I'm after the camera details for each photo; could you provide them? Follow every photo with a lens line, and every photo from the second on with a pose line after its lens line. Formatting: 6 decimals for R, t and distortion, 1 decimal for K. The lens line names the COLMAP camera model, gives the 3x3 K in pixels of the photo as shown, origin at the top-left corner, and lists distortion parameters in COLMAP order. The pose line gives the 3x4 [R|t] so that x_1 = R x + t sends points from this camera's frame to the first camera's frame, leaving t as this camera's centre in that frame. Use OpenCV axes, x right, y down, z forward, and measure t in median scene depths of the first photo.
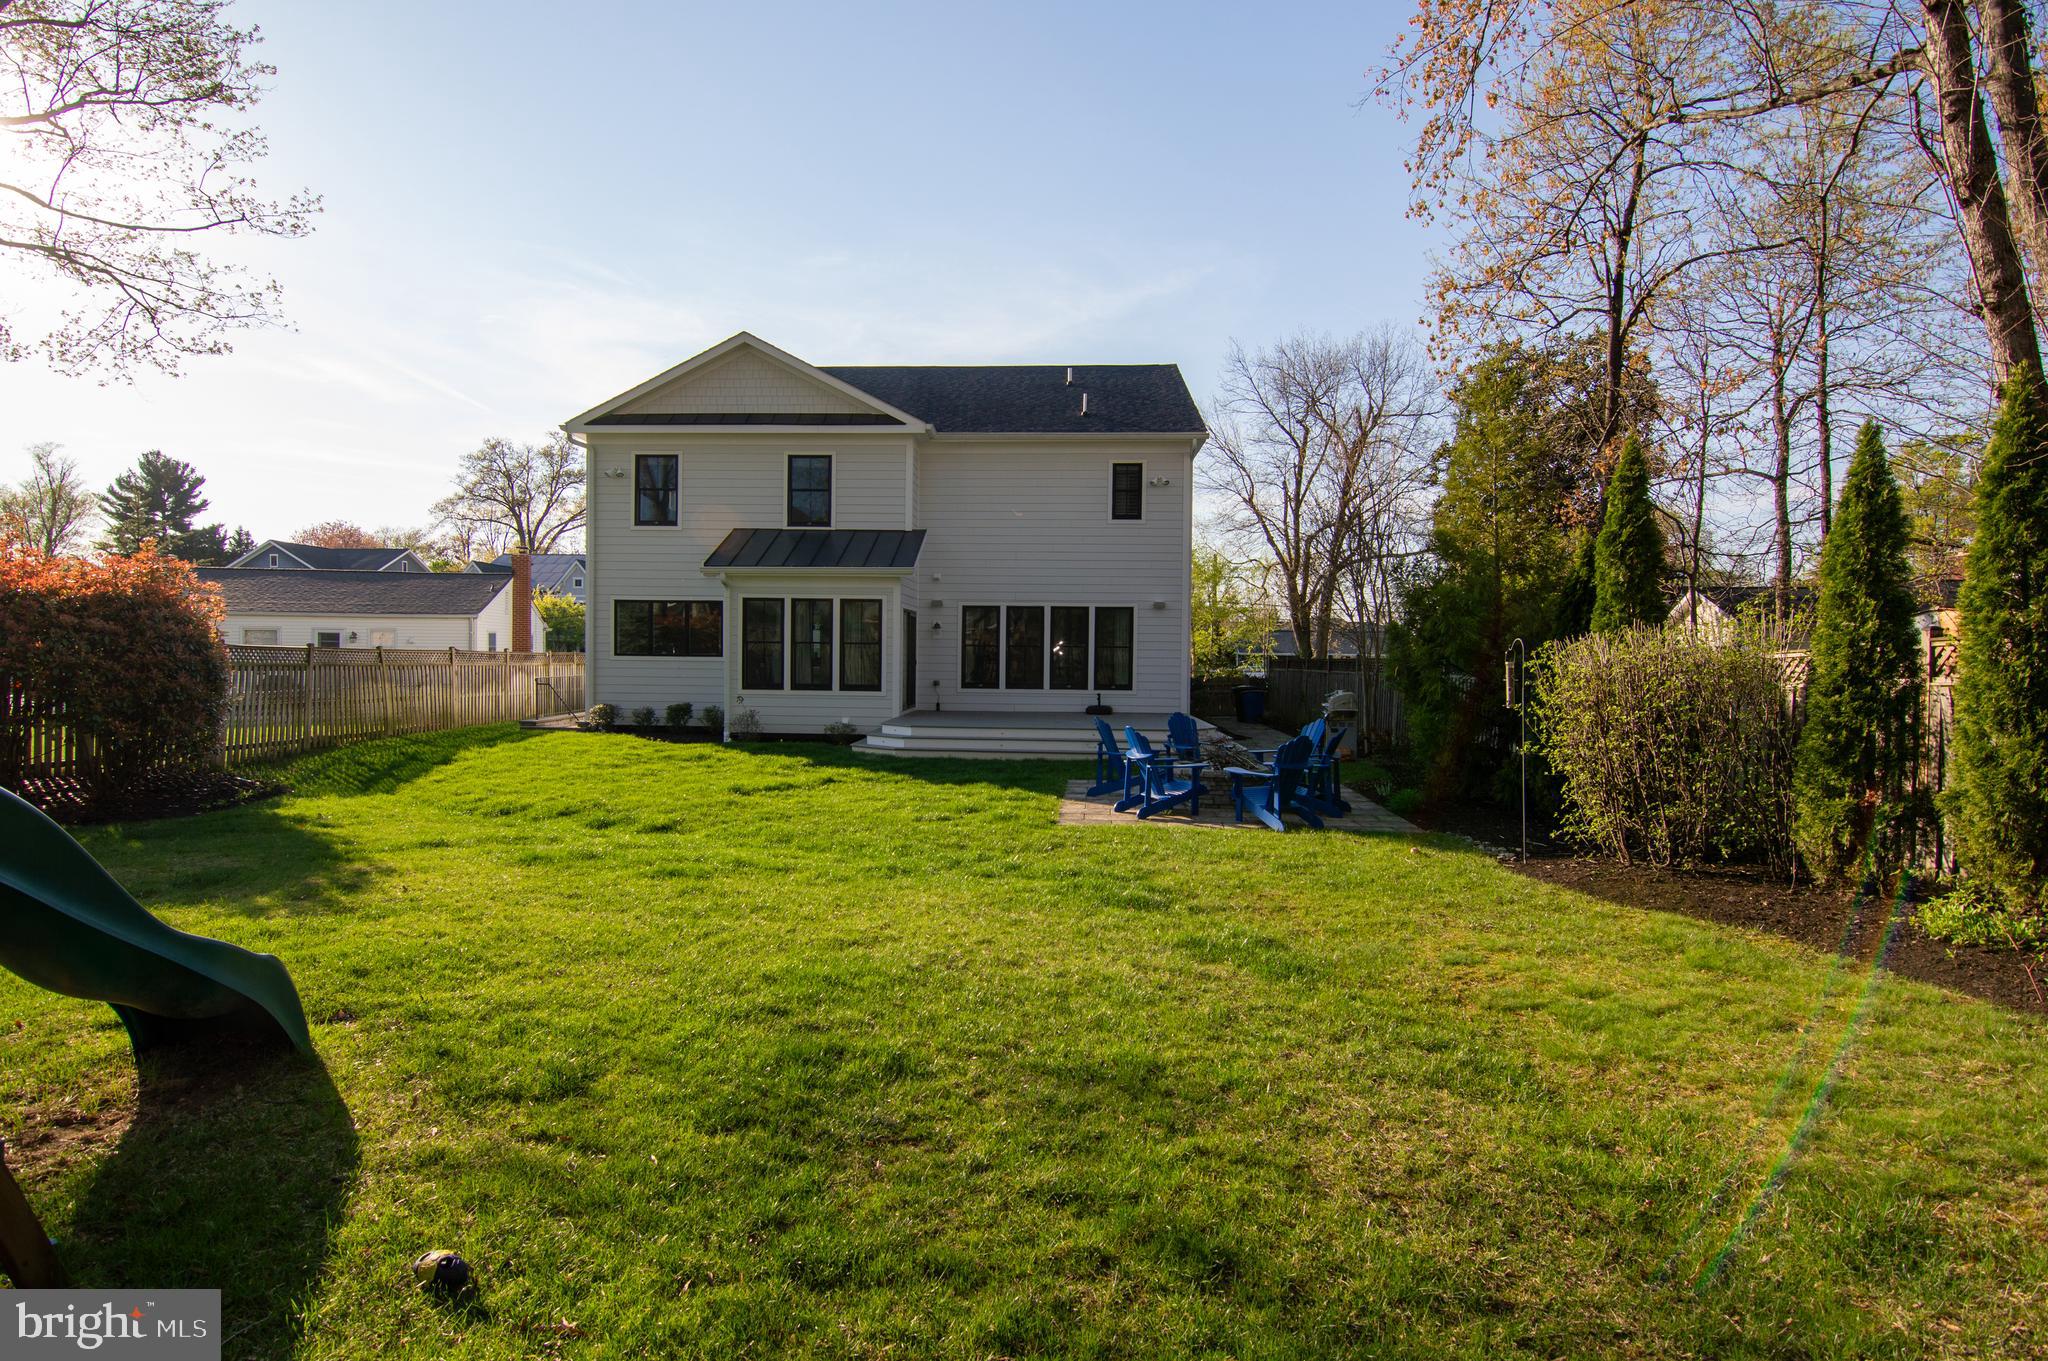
lens RADIAL K [[1022.2, 0, 998.3], [0, 1022.2, 667.9], [0, 0, 1]] dist [-0.000821, -0.016247]
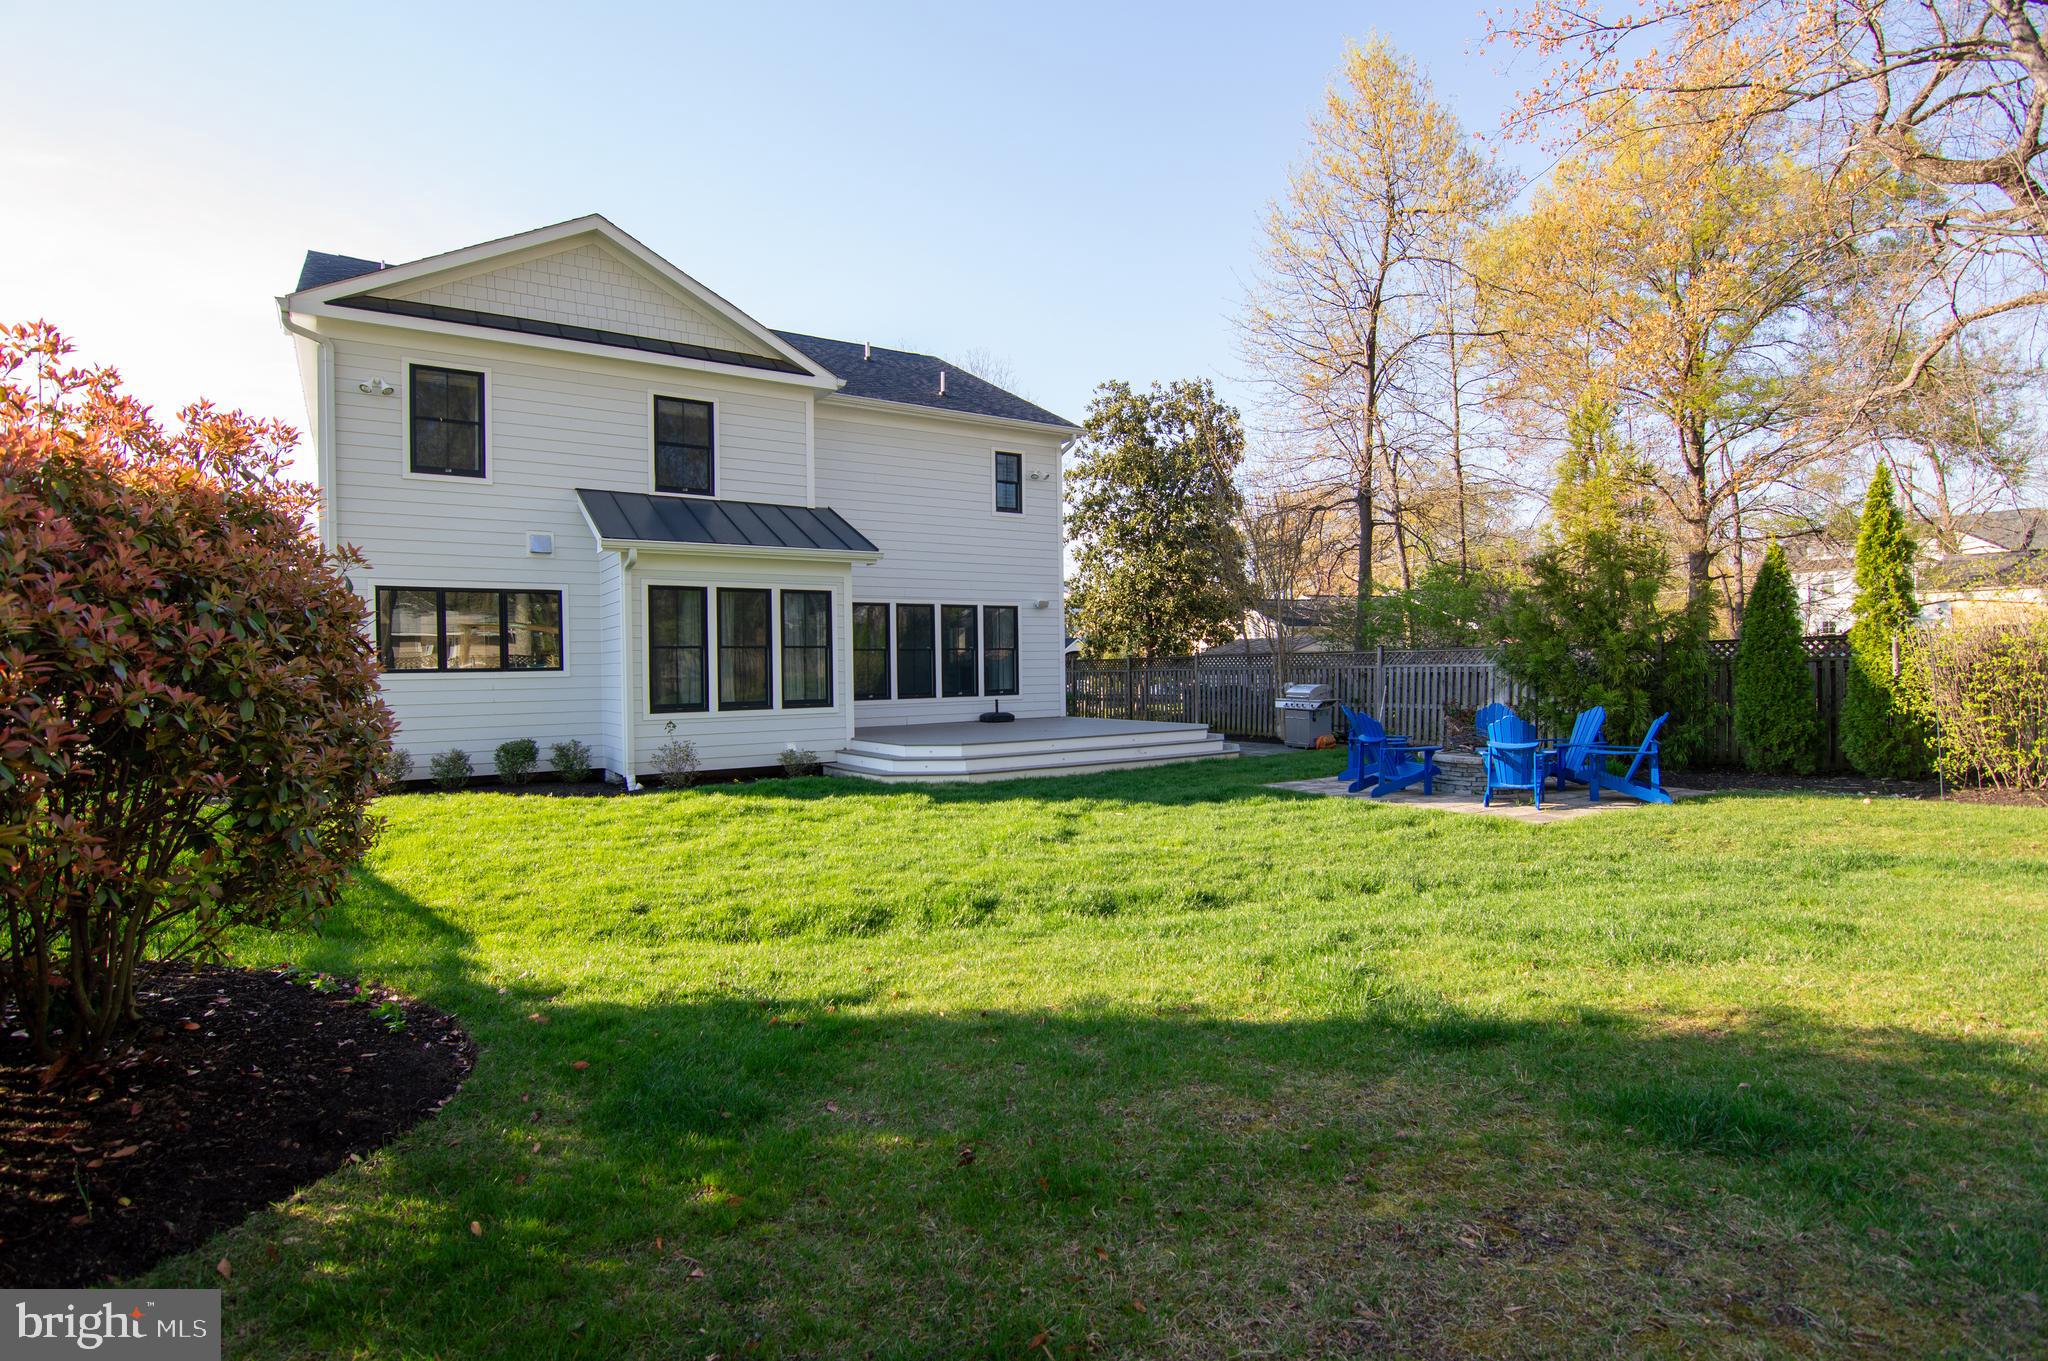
lens RADIAL K [[1022.2, 0, 998.3], [0, 1022.2, 667.9], [0, 0, 1]] dist [-0.000821, -0.016247]
pose [[0.804689, -0.025398, 0.593153, -0.614690], [0.031870, 0.999492, -0.000439, -0.003886], [-0.592840, 0.019257, 0.805090, 0.359396]]
